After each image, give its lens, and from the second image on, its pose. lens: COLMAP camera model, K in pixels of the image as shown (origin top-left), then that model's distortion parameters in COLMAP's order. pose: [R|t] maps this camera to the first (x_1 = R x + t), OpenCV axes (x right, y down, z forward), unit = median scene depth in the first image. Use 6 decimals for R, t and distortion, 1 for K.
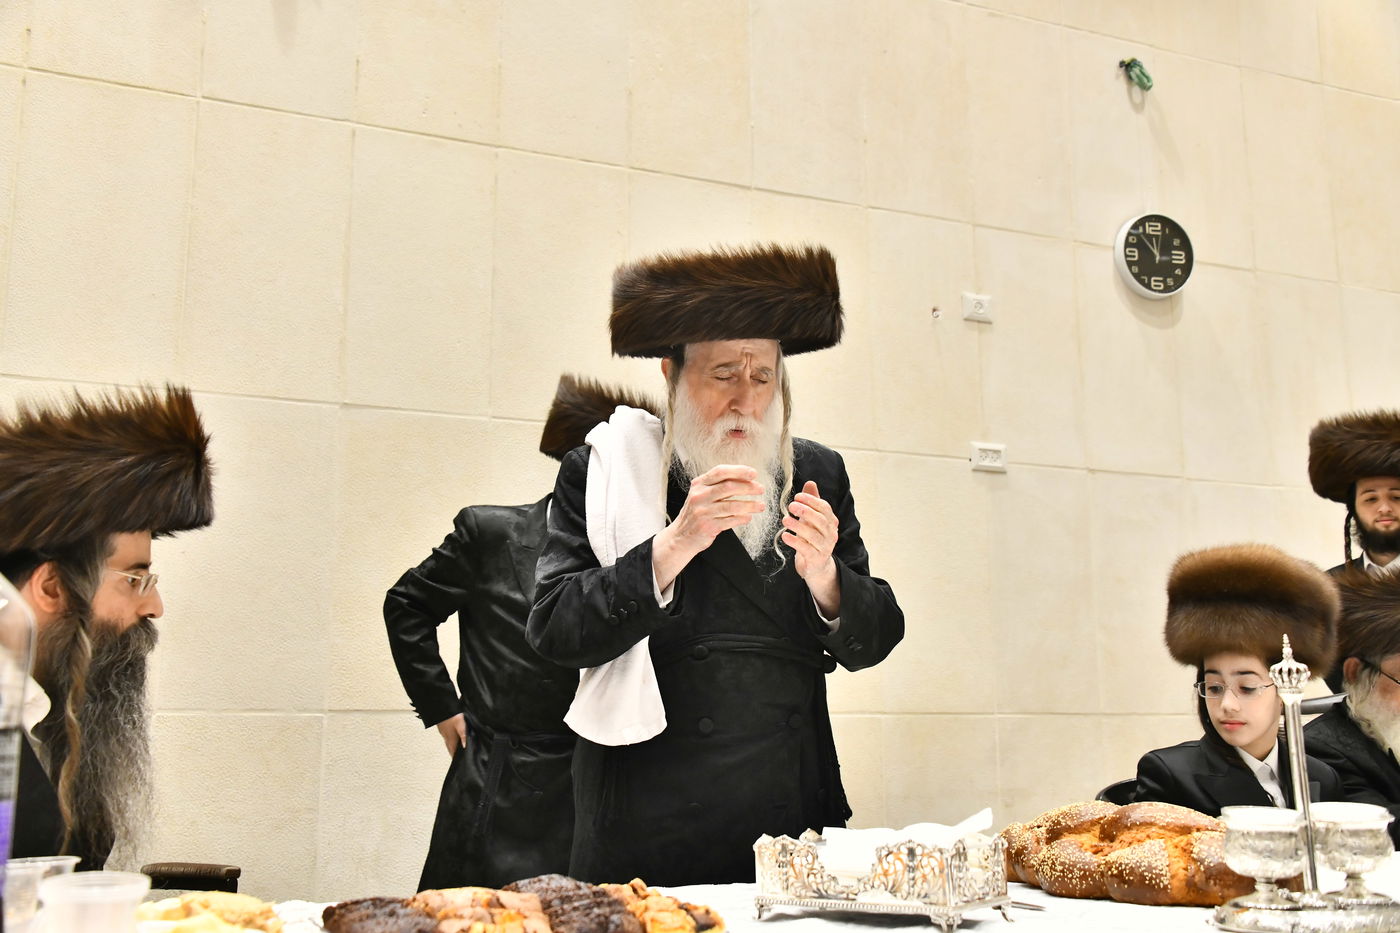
lens RADIAL K [[1357.9, 0, 701.2], [0, 1357.9, 457.1], [0, 0, 1]] dist [-0.023903, 0.000000]
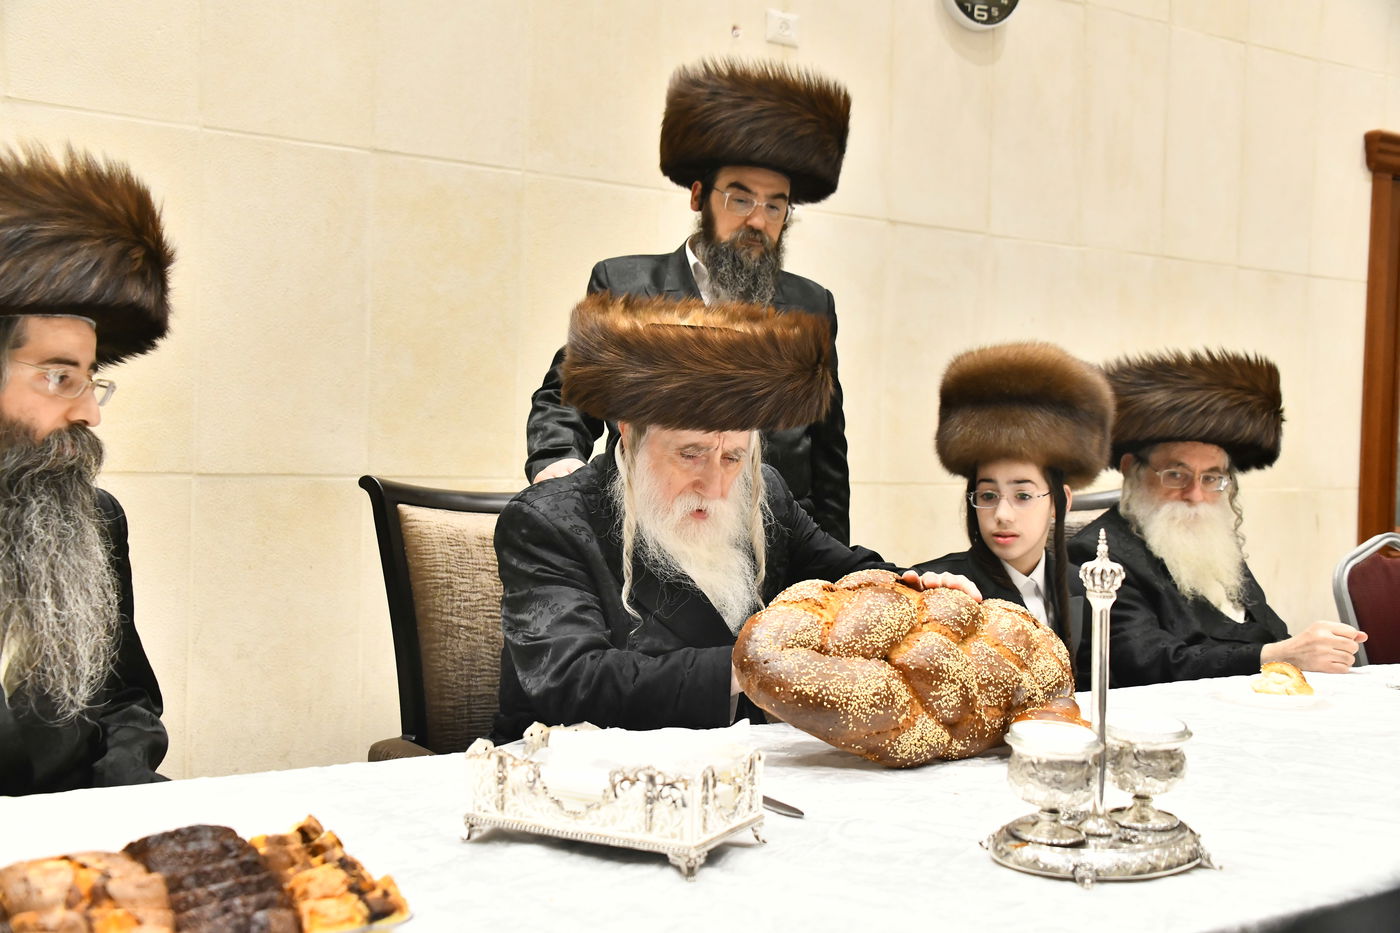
lens RADIAL K [[1436.6, 0, 705.0], [0, 1436.6, 463.8], [0, 0, 1]] dist [0.014213, 0.000000]
pose [[0.986469, 0.026875, 0.161731, 0.037921], [-0.059912, 0.977339, 0.203026, -0.077764], [-0.152610, -0.209969, 0.965724, 0.171454]]
